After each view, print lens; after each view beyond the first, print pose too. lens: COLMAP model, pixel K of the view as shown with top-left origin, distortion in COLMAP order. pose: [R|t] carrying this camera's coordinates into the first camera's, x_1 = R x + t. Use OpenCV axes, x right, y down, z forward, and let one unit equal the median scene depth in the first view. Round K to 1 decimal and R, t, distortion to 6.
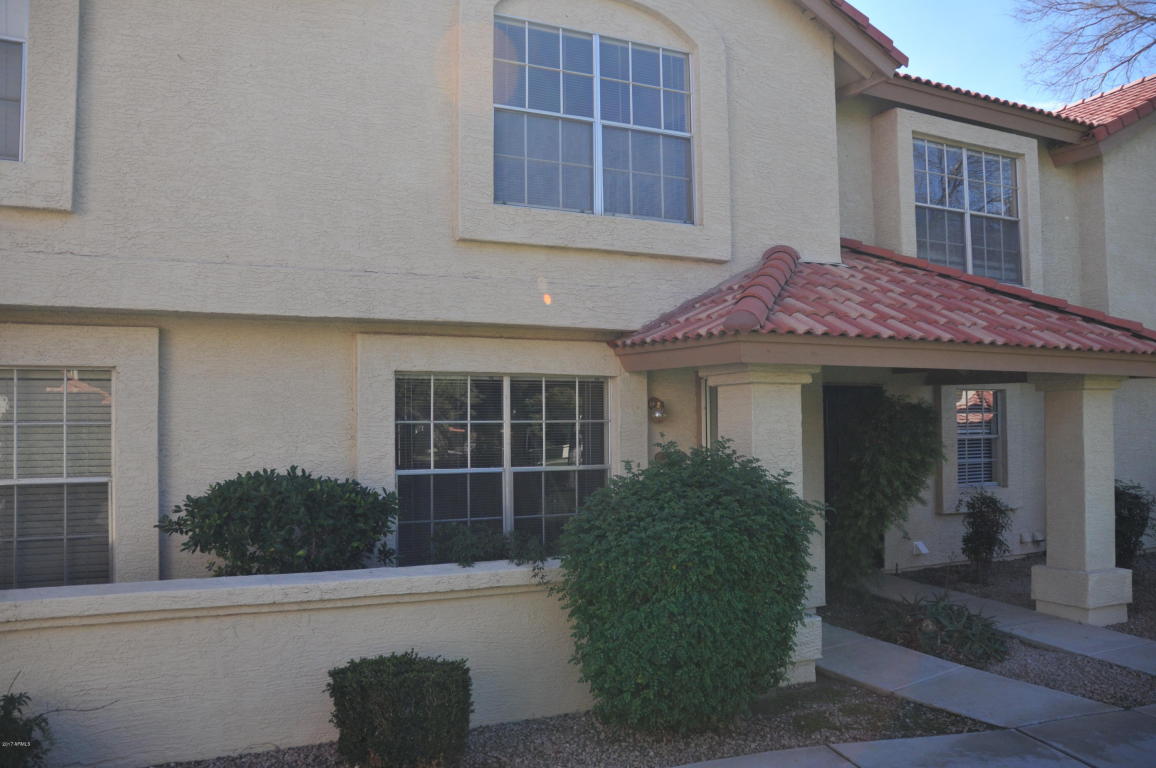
lens RADIAL K [[901.7, 0, 580.8], [0, 901.7, 398.3], [0, 0, 1]] dist [-0.165830, 0.125828]
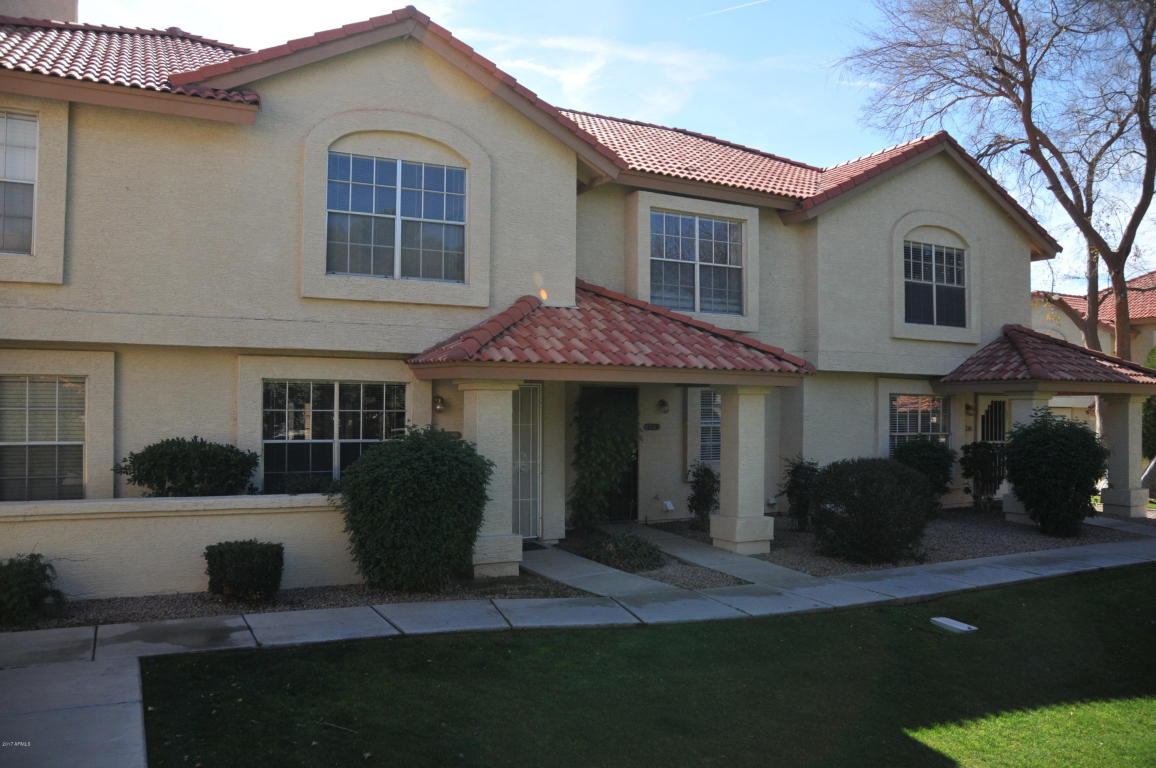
lens RADIAL K [[901.7, 0, 580.8], [0, 901.7, 398.3], [0, 0, 1]] dist [-0.165830, 0.125828]
pose [[0.999026, 0.014324, 0.041737, 0.297941], [-0.015058, 0.999737, 0.017304, -0.030766], [-0.041478, -0.017915, 0.998979, -0.612152]]
